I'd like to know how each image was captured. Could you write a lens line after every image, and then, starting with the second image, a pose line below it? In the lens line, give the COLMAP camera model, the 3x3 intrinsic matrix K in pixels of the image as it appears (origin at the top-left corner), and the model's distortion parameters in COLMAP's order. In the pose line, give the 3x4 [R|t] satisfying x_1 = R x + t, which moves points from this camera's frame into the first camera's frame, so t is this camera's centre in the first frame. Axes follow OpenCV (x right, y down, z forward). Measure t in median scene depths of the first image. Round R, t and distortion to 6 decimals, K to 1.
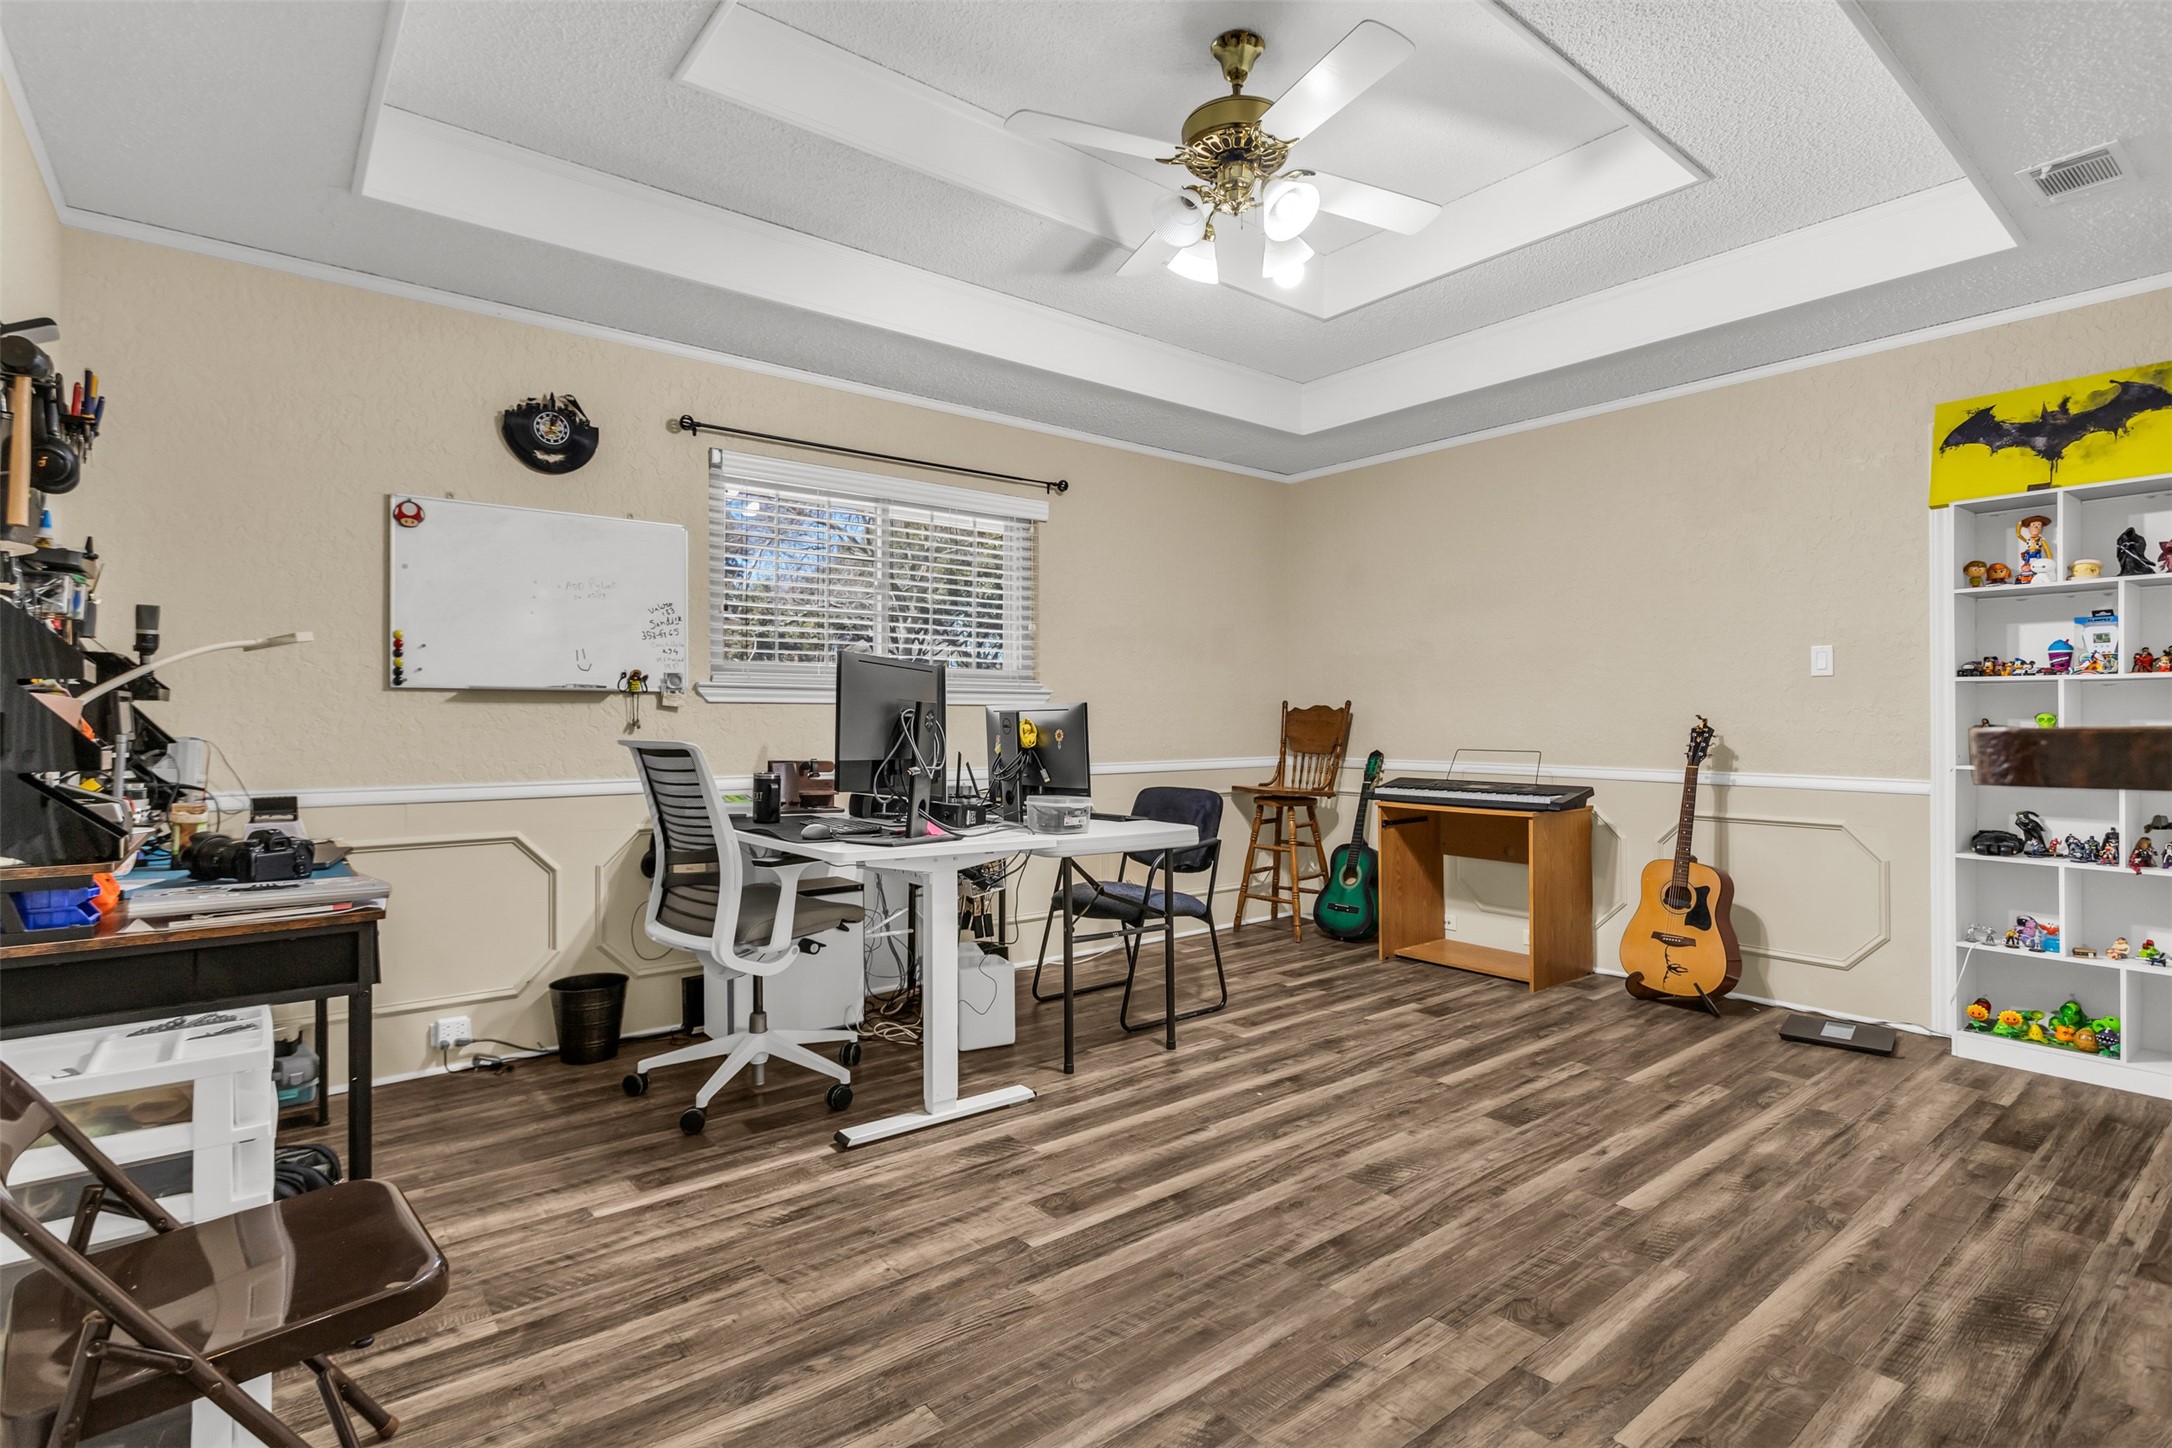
lens RADIAL K [[1010.3, 0, 1078.2], [0, 1010.3, 727.8], [0, 0, 1]] dist [-0.001554, 0.000151]
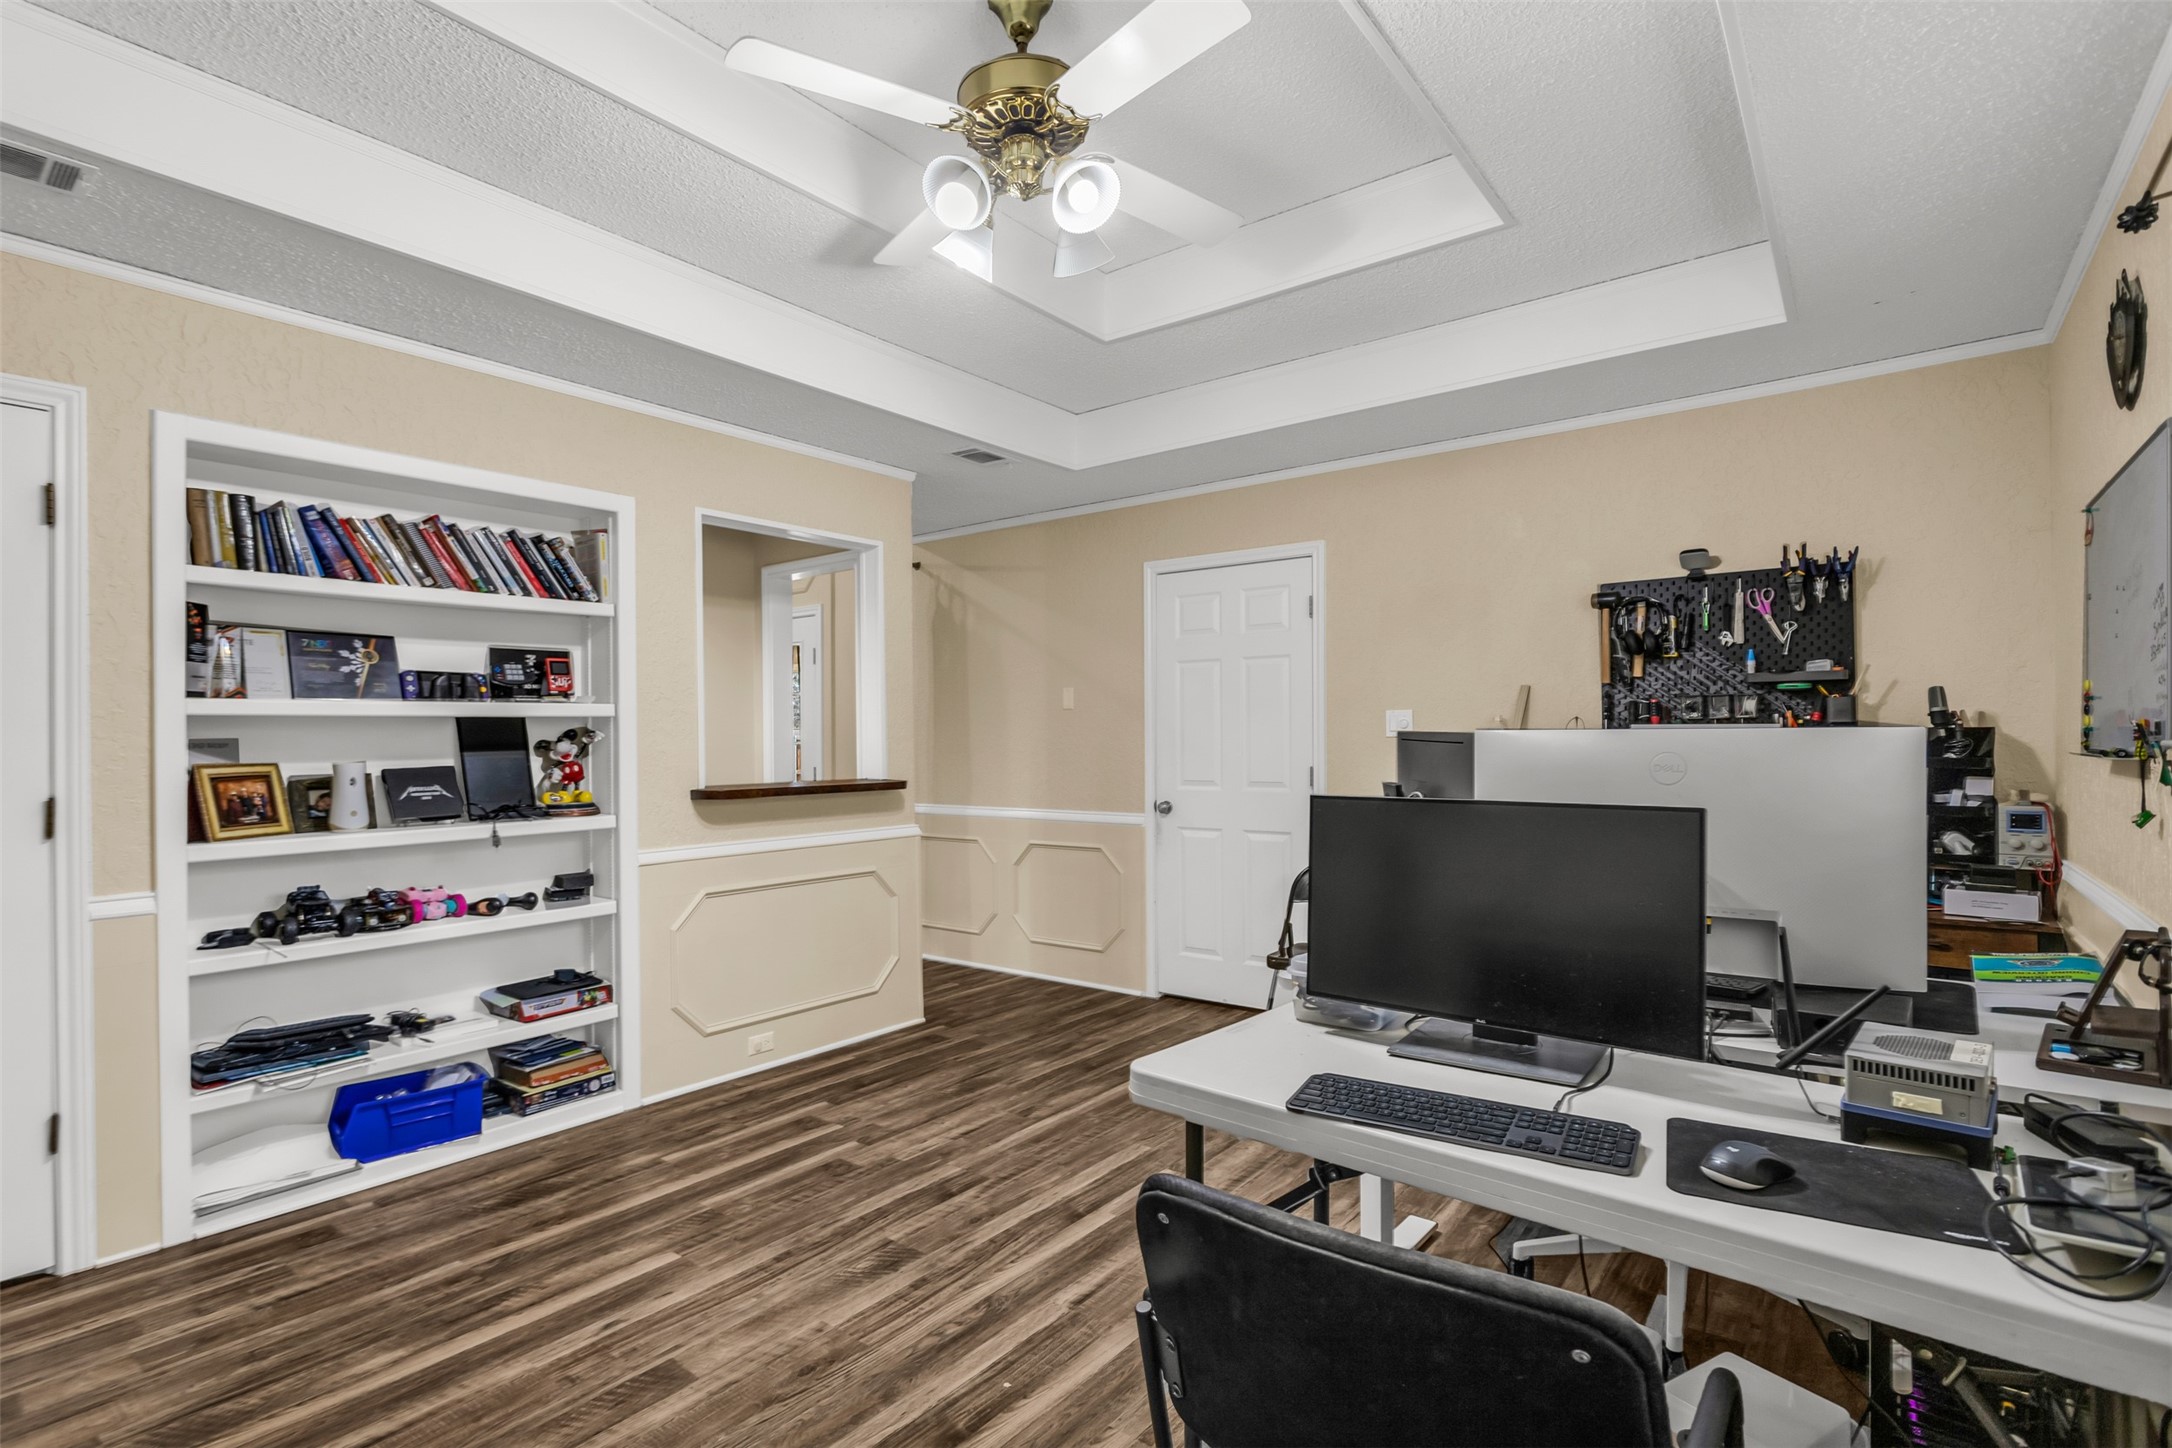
lens RADIAL K [[1010.3, 0, 1078.2], [0, 1010.3, 727.8], [0, 0, 1]] dist [-0.001554, 0.000151]
pose [[-0.969249, 0.005737, -0.246016, 0.382108], [0.007179, 0.999962, -0.004964, -0.085383], [0.245978, -0.006577, -0.969253, 2.146630]]
